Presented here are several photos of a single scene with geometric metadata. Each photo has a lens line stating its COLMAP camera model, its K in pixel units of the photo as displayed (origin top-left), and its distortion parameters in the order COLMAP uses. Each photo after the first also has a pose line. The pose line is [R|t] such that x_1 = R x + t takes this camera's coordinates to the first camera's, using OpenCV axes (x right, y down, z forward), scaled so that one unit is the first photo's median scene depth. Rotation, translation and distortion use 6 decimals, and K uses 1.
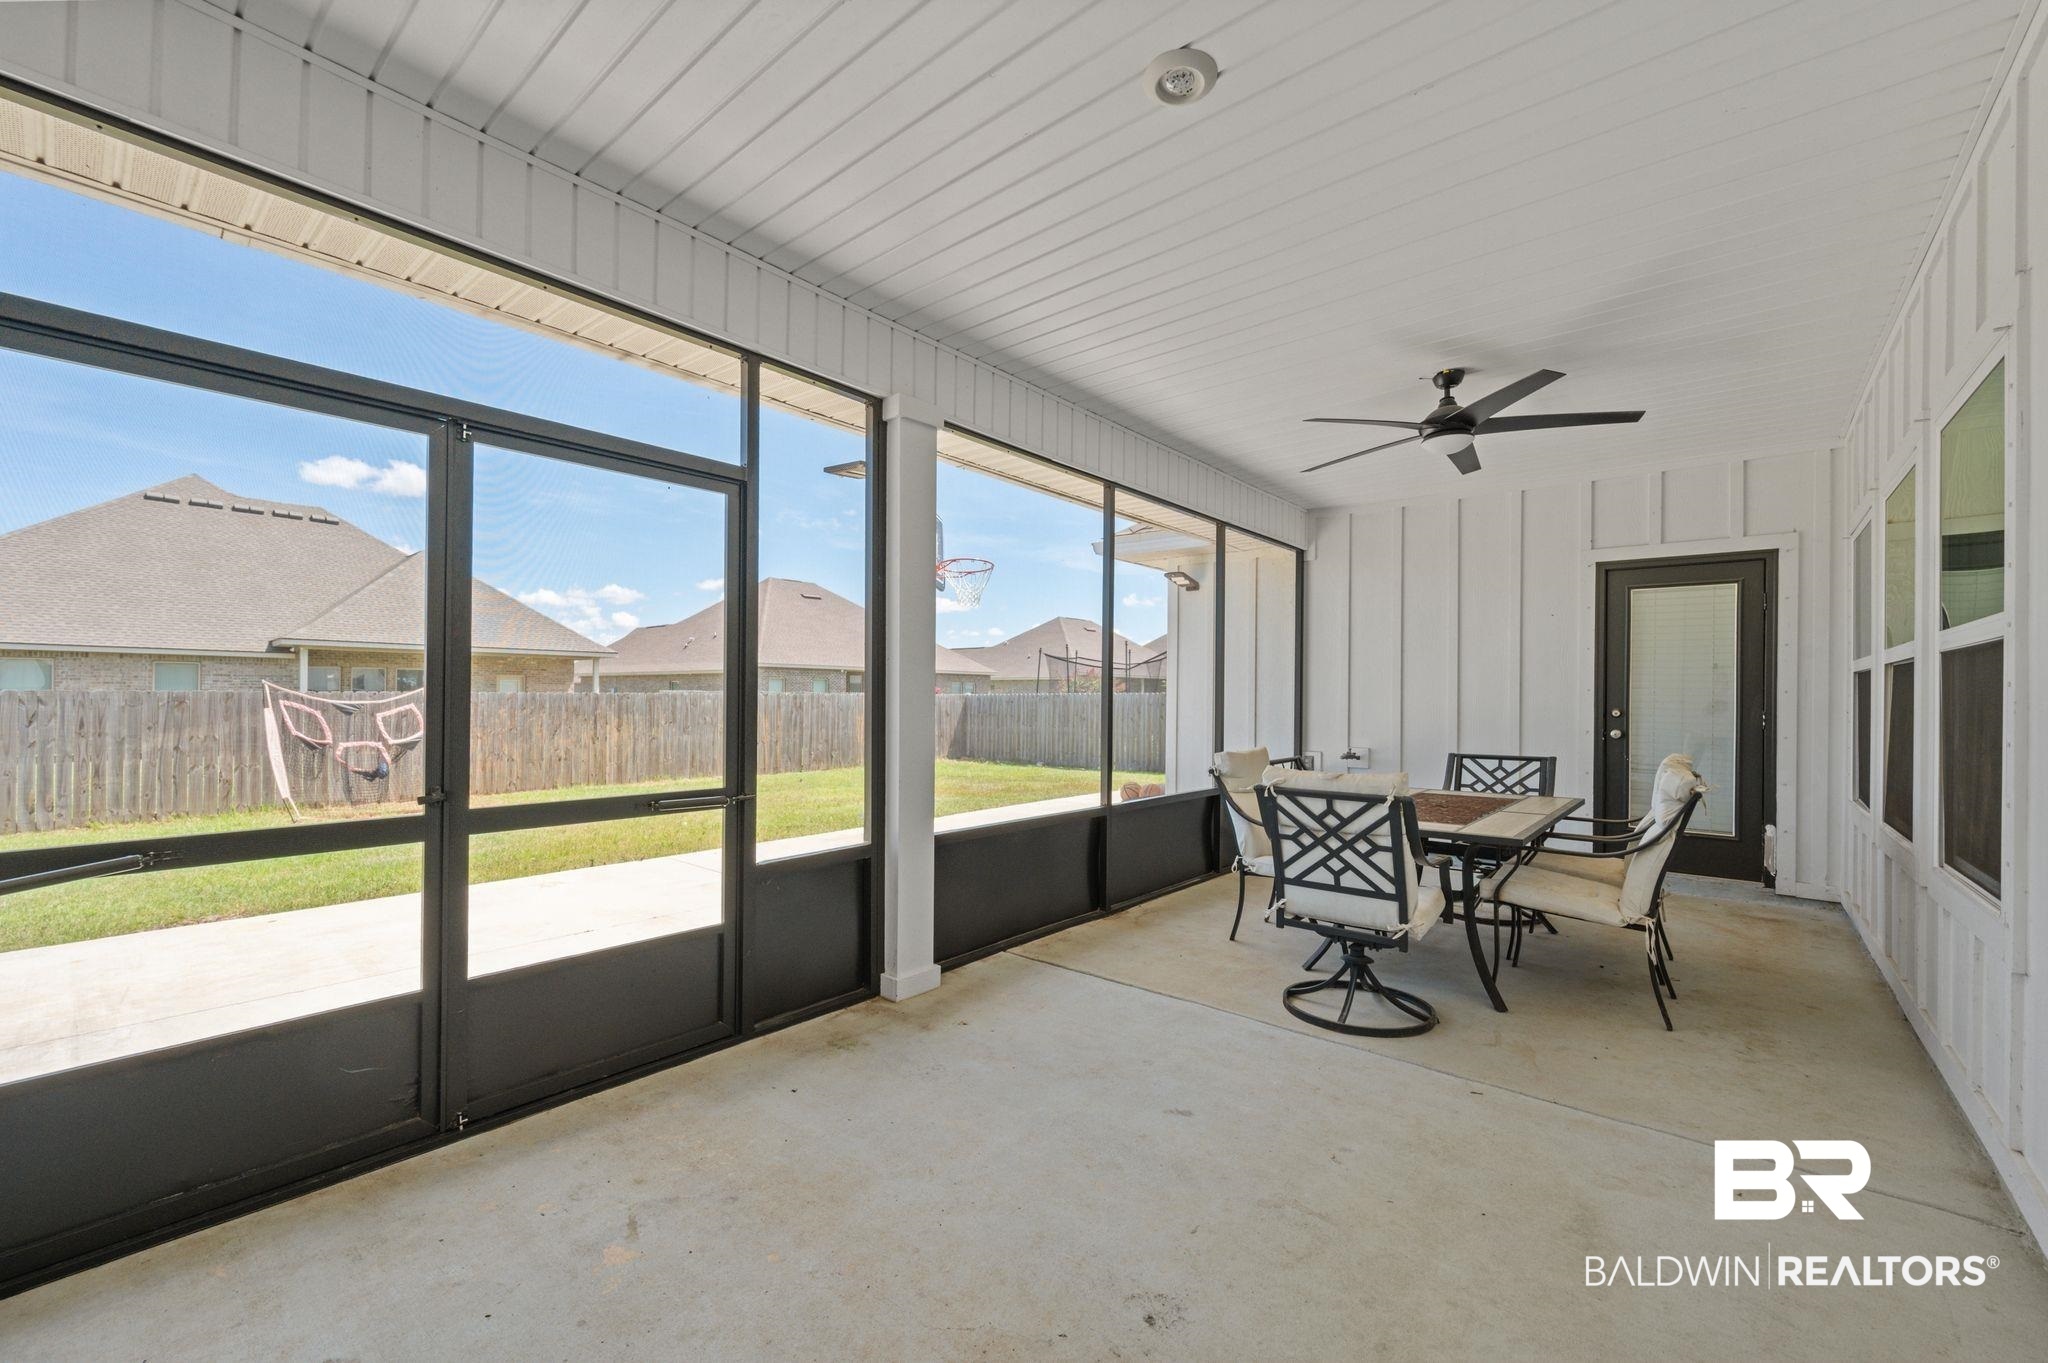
lens RADIAL K [[814.0, 0, 1029.2], [0, 814.0, 698.4], [0, 0, 1]] dist [-0.000898, -0.000070]
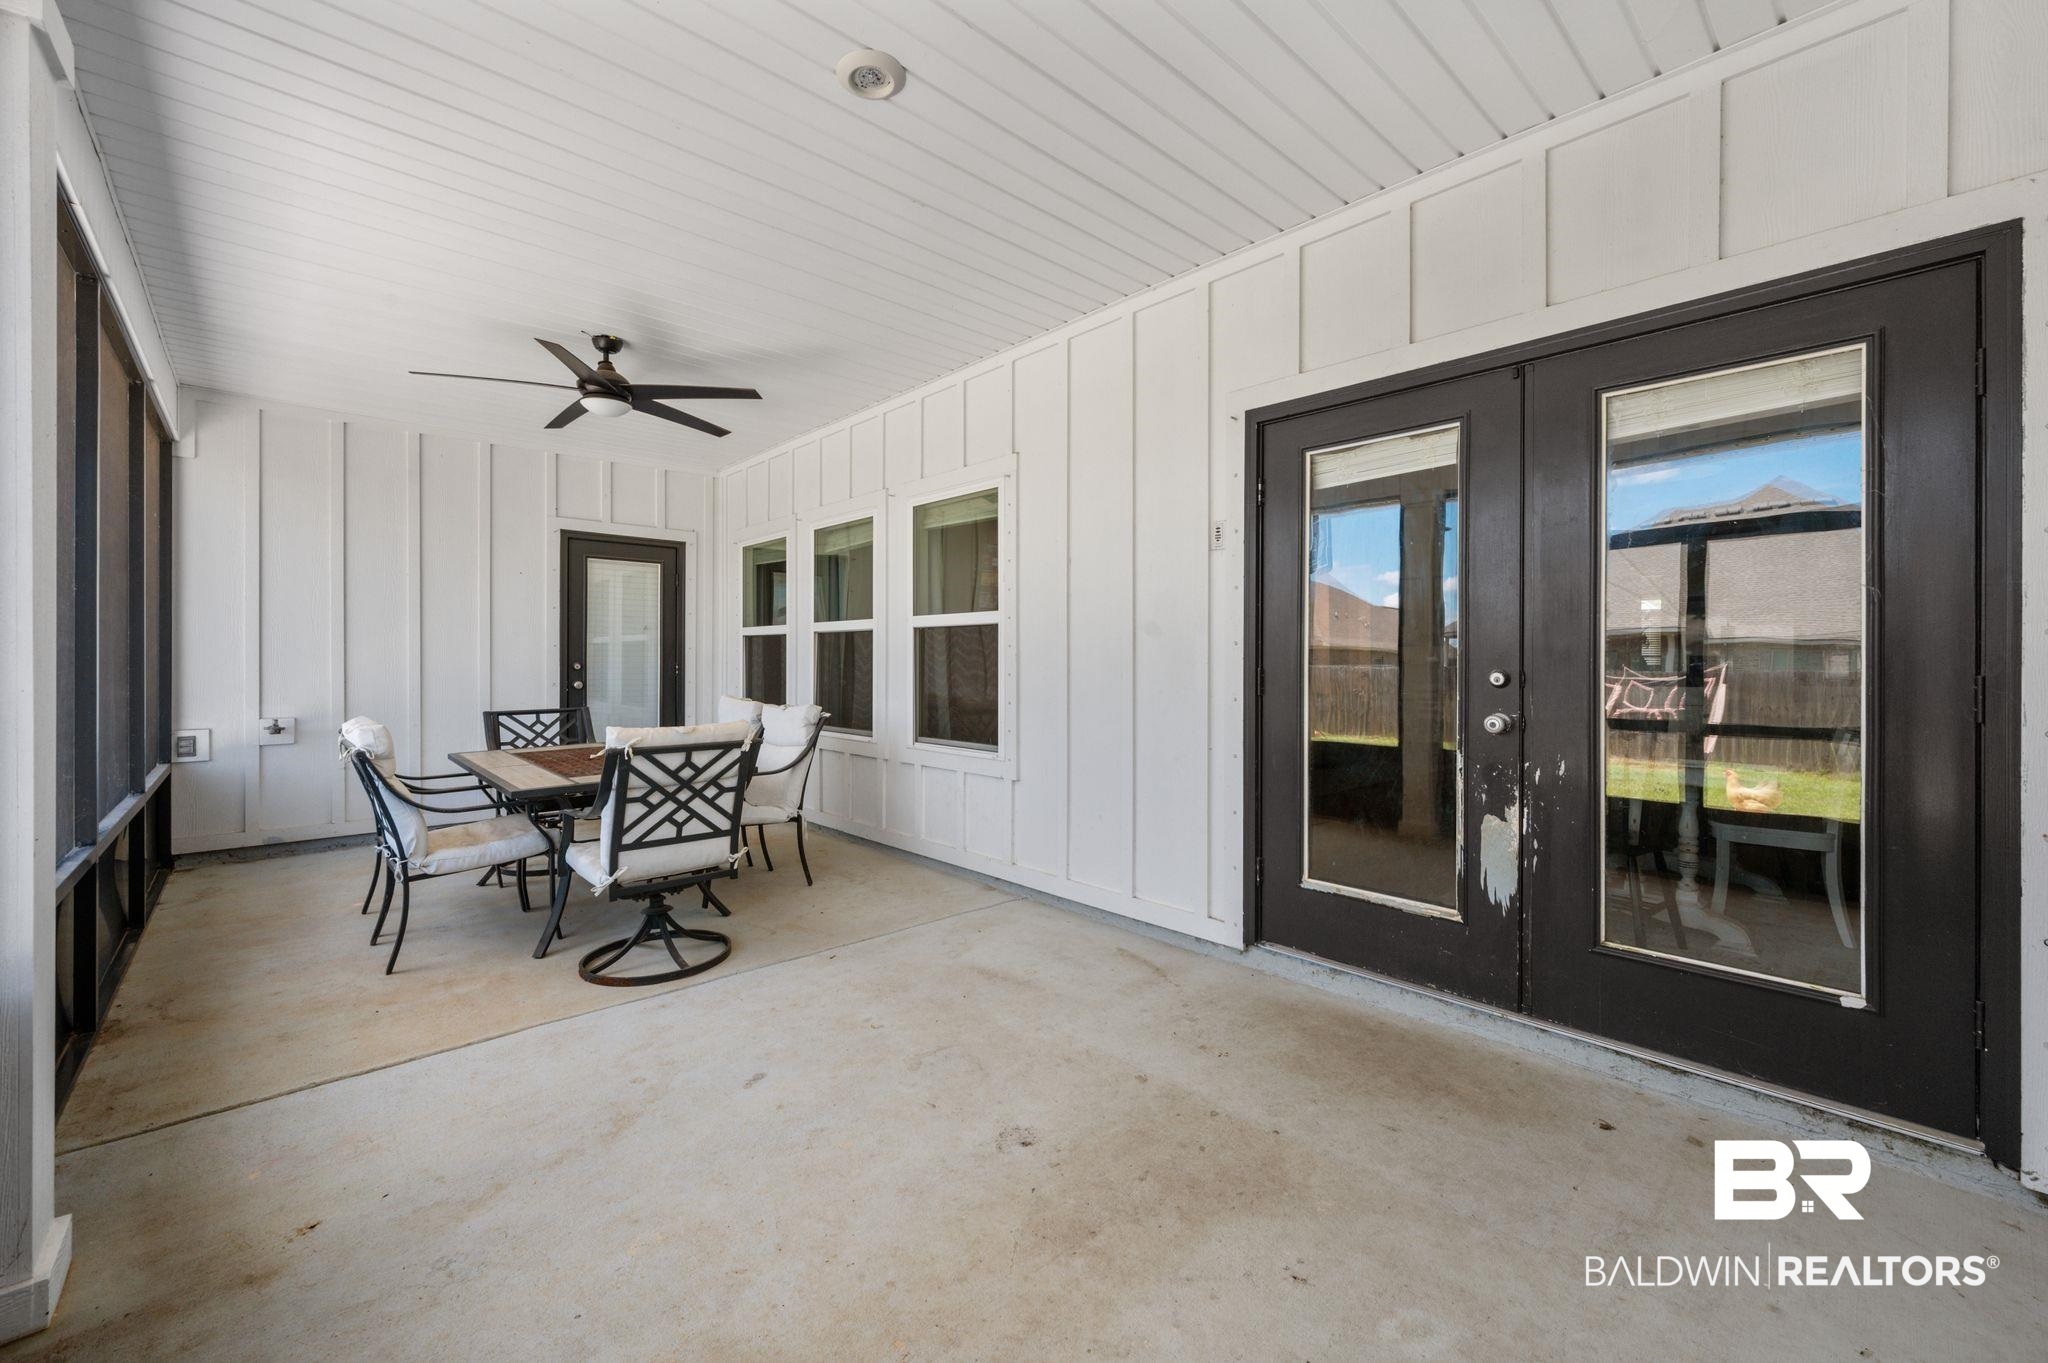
lens RADIAL K [[814.0, 0, 1024.9], [0, 814.0, 664.9], [0, 0, 1]] dist [-0.000898, -0.000070]
pose [[0.136296, -0.015435, 0.990548, -0.556858], [0.001774, 0.999881, 0.015336, -0.000405], [-0.990667, -0.000333, 0.136307, 0.421038]]
